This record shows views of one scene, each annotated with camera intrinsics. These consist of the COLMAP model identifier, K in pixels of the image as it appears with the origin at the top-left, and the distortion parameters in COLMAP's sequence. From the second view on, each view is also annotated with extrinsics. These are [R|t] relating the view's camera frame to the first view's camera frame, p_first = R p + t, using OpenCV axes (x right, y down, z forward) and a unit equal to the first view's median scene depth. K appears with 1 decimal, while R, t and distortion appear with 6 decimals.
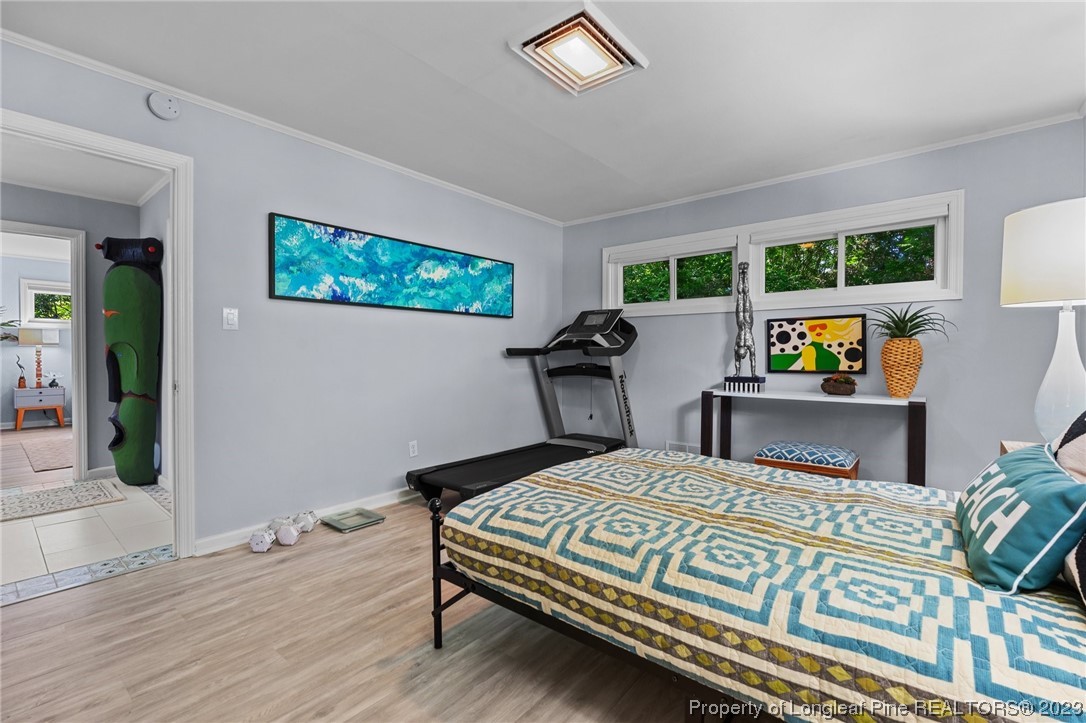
lens RADIAL K [[478.2, 0, 535.5], [0, 478.2, 357.0], [0, 0, 1]] dist [-0.001971, 0.000061]
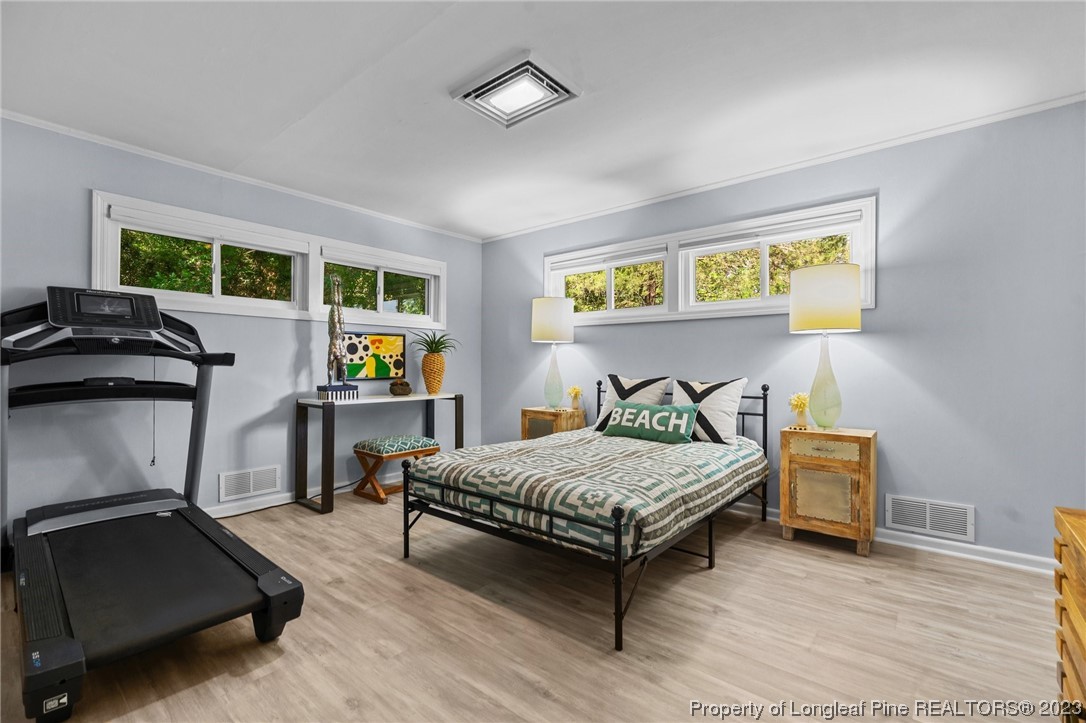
lens RADIAL K [[478.2, 0, 535.5], [0, 478.2, 357.0], [0, 0, 1]] dist [-0.001971, 0.000061]
pose [[0.014910, 0.015458, 0.999769, -0.615917], [0.002296, 0.999877, -0.015494, -0.003480], [-0.999886, 0.002526, 0.014873, 0.574845]]
